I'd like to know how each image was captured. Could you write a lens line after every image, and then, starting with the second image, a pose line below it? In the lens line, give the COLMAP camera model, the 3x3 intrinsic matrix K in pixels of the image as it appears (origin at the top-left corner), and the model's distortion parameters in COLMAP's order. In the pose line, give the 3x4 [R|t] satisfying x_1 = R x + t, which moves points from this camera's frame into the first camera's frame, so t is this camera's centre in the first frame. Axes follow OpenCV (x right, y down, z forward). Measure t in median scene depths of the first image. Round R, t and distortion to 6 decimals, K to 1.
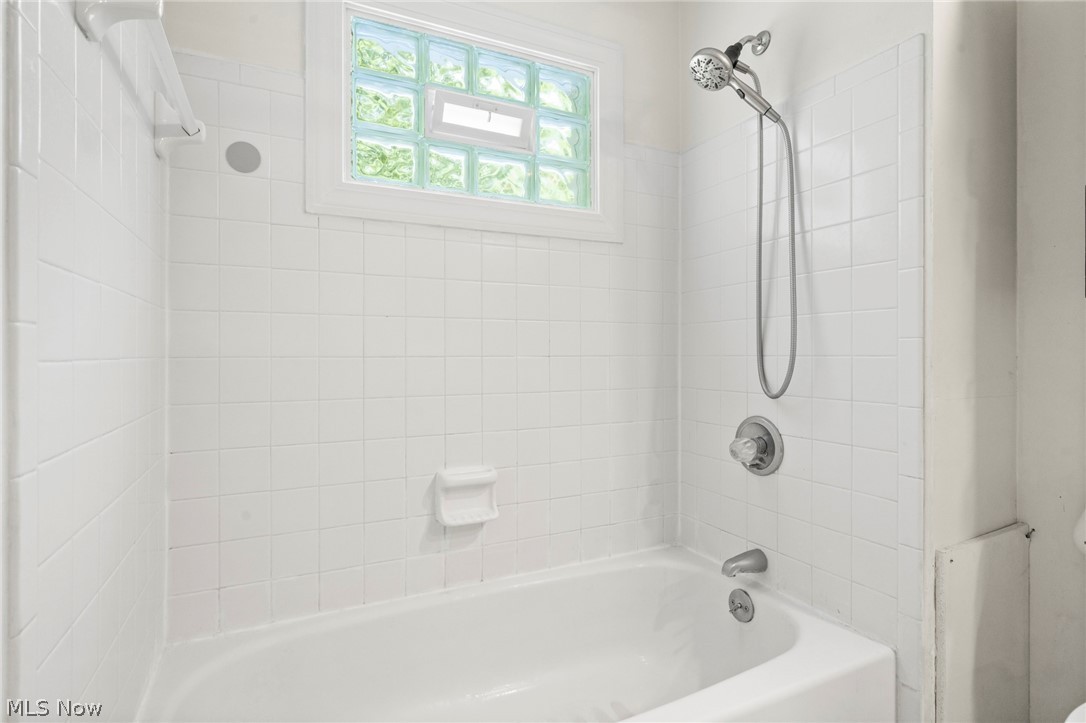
lens RADIAL K [[527.5, 0, 543.0], [0, 527.5, 356.6], [0, 0, 1]] dist [0.000734, 0.000111]
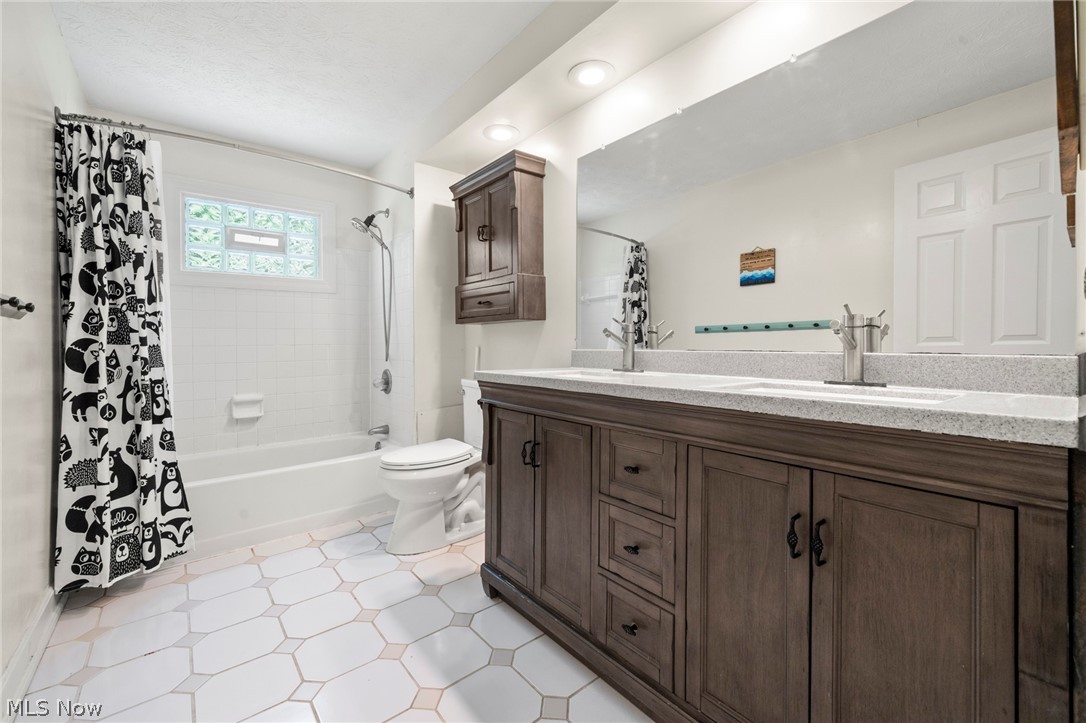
lens RADIAL K [[422.3, 0, 532.0], [0, 422.3, 343.9], [0, 0, 1]] dist [-0.000491, -0.000102]
pose [[0.975753, -0.007819, 0.218736, 0.653376], [0.009094, 0.999947, -0.004824, 0.014173], [-0.218686, 0.006696, 0.975772, -1.040621]]
